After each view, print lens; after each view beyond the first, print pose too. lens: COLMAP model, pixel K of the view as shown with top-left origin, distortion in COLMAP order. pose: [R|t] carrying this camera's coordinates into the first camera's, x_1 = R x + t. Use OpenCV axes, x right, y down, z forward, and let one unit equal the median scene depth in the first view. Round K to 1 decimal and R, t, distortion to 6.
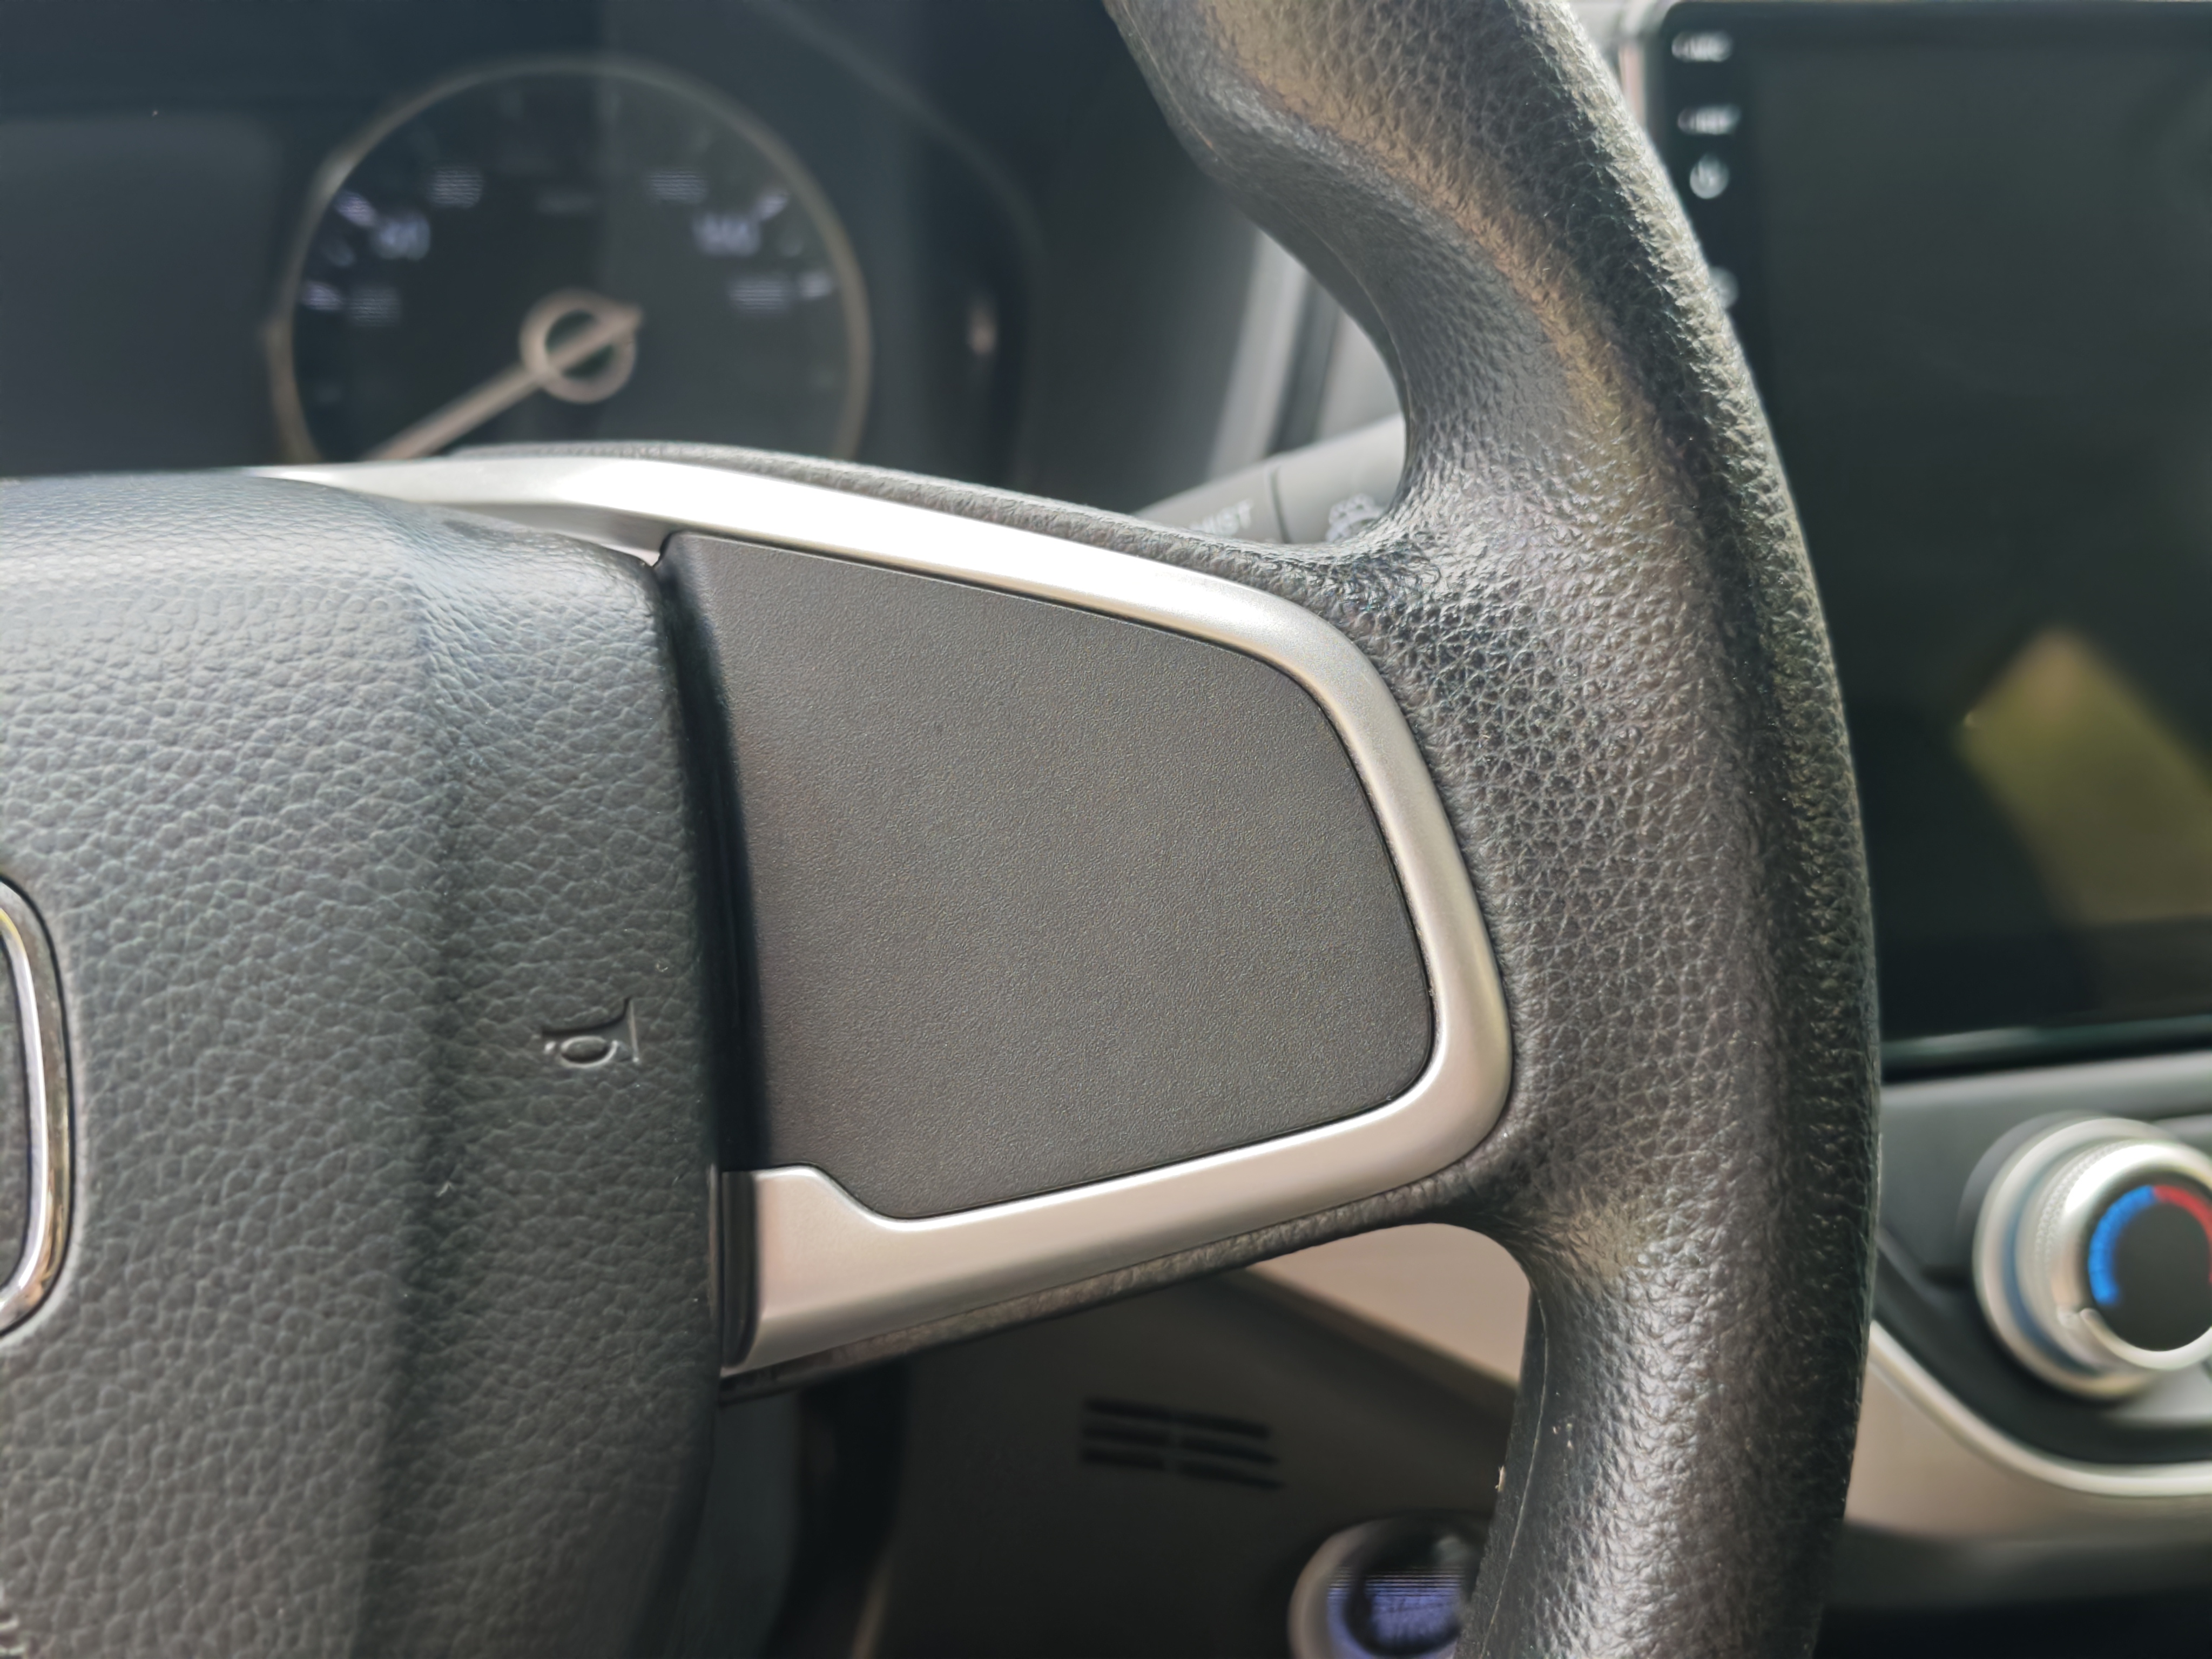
lens RADIAL K [[3053.6, 0, 1051.7], [0, 3053.6, 859.7], [0, 0, 1]] dist [0.020871, 0.000000]
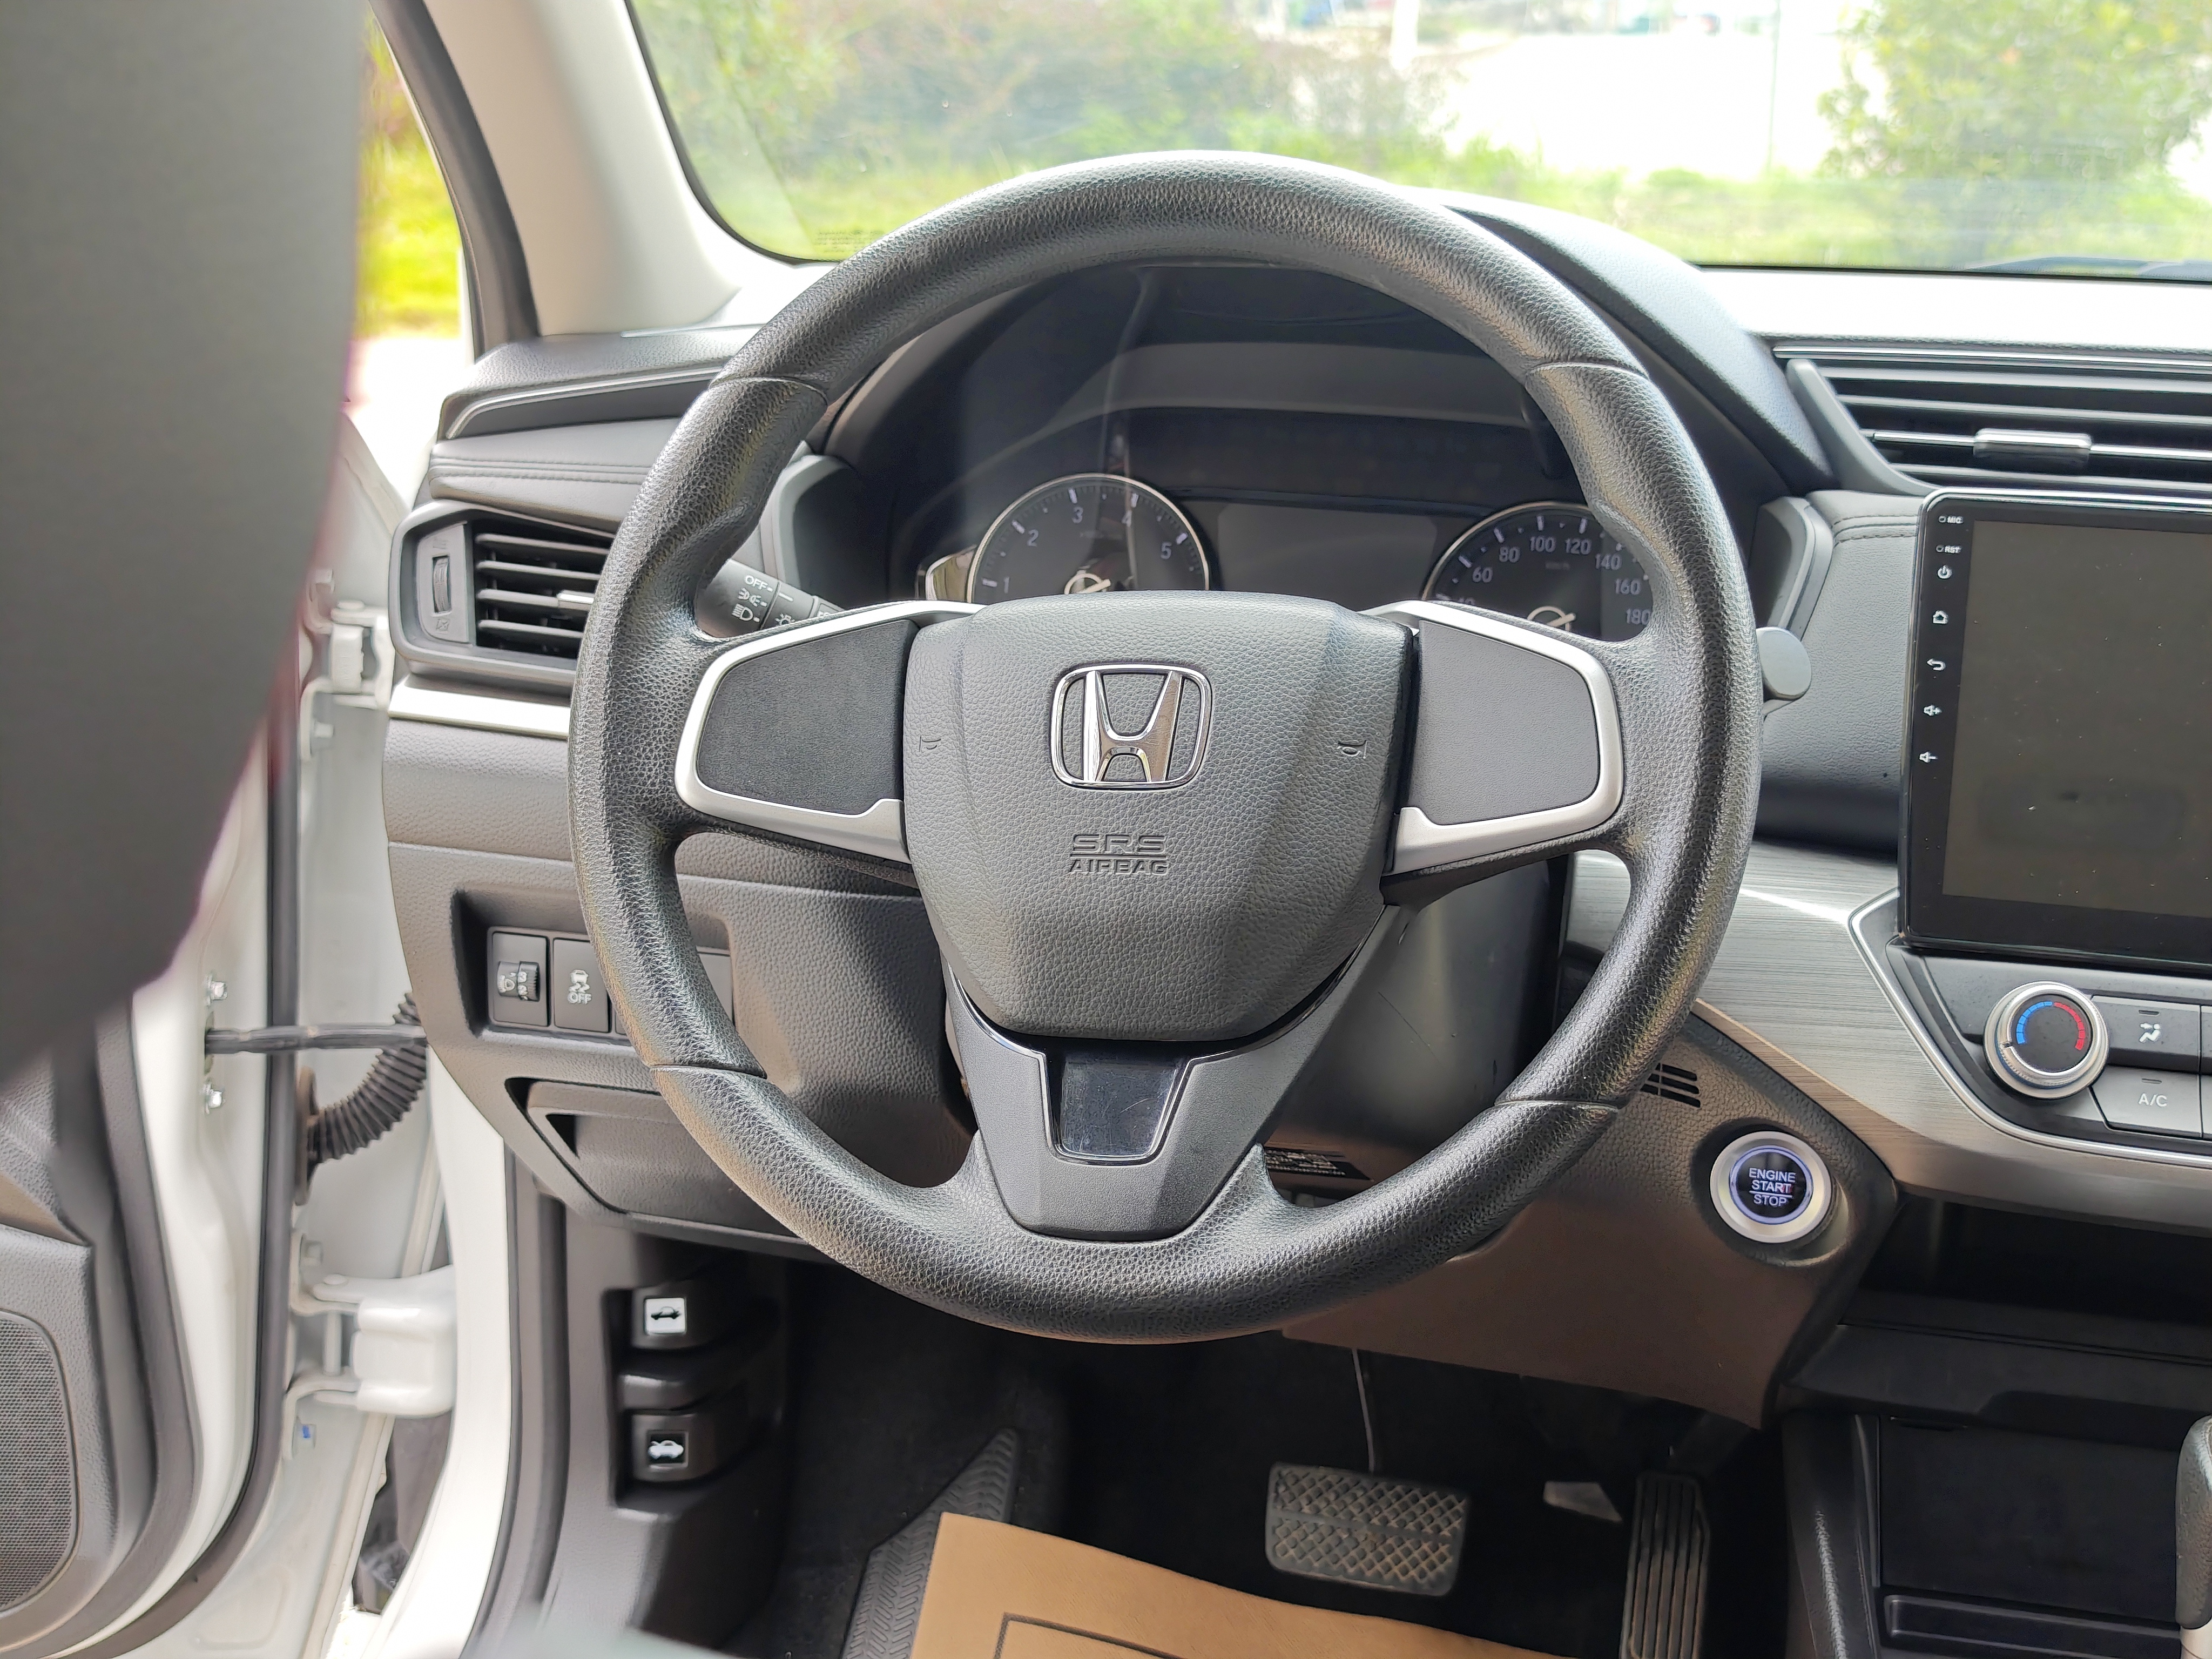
lens RADIAL K [[3053.6, 0, 1090.5], [0, 3053.6, 842.9], [0, 0, 1]] dist [0.020871, 0.000000]
pose [[0.878669, 0.119026, -0.462357, 1.228847], [-0.194802, 0.973525, -0.119586, 0.649617], [0.435882, 0.195145, 0.878593, -2.201074]]
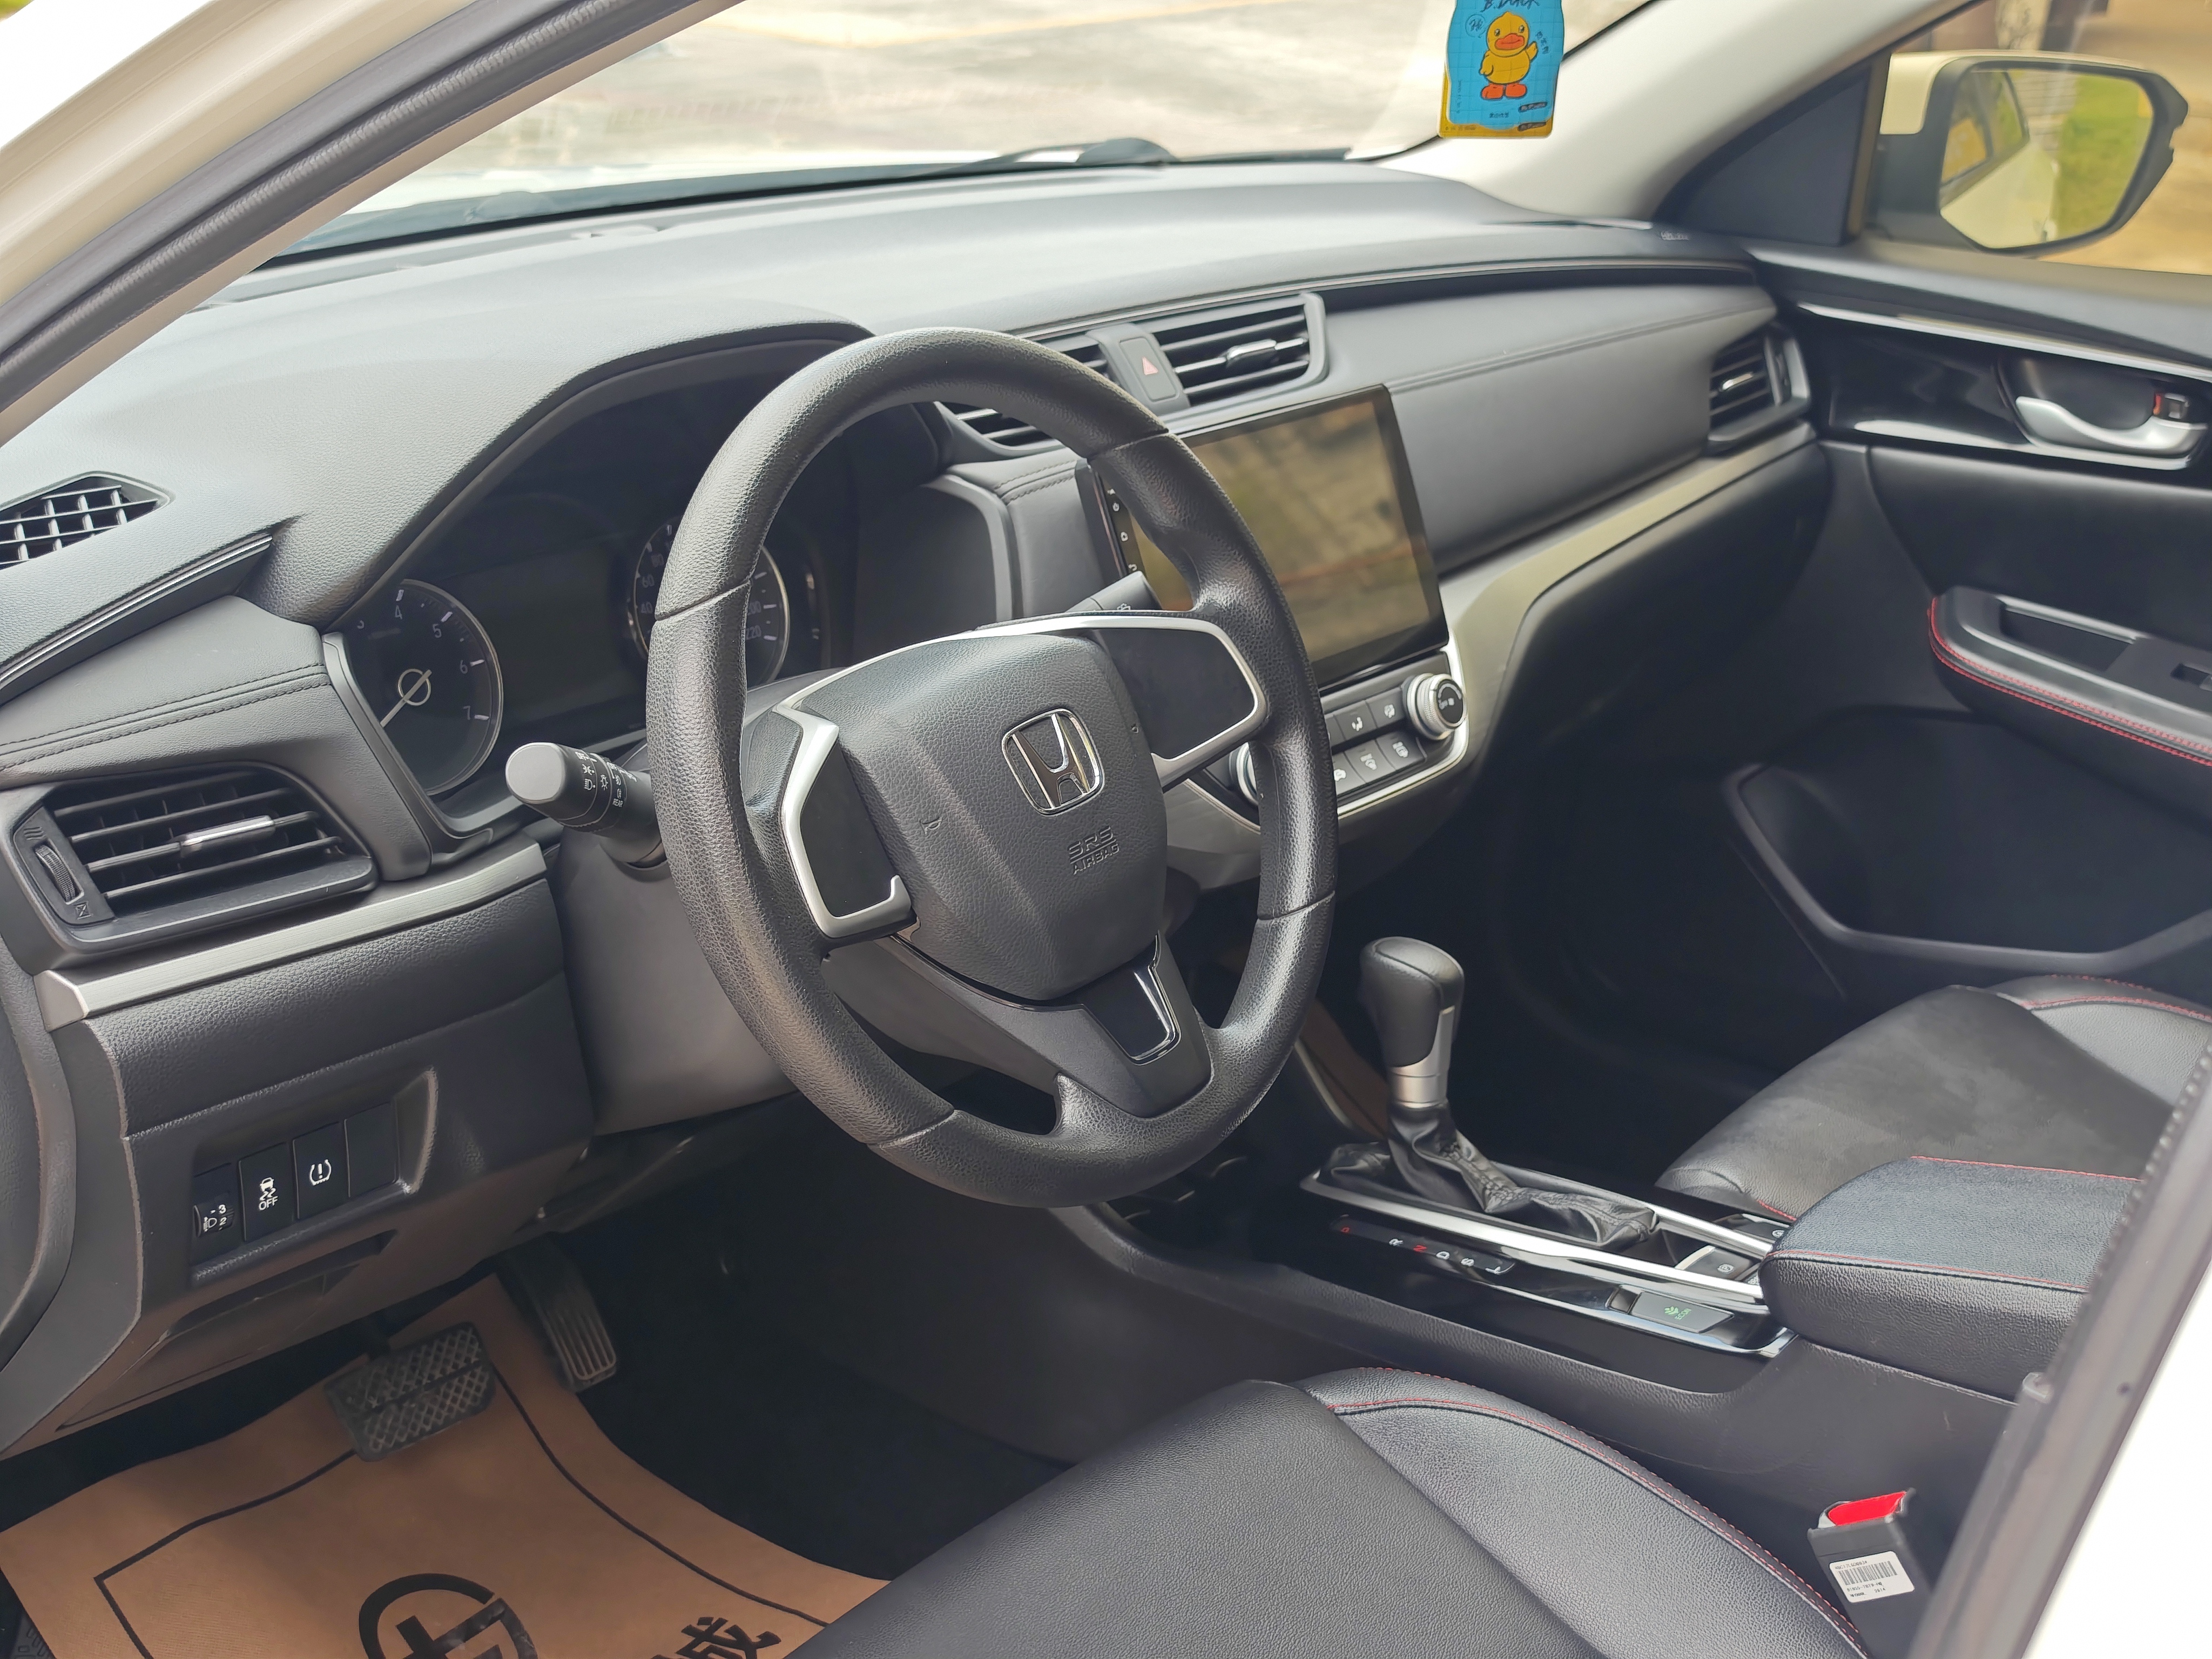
lens RADIAL K [[3053.6, 0, 1103.2], [0, 3053.6, 827.7], [0, 0, 1]] dist [0.020871, 0.000000]
pose [[0.803914, -0.206011, 0.557927, -3.037190], [0.226758, 0.973402, 0.032688, 0.046525], [-0.549821, 0.100236, 0.829246, -3.149408]]
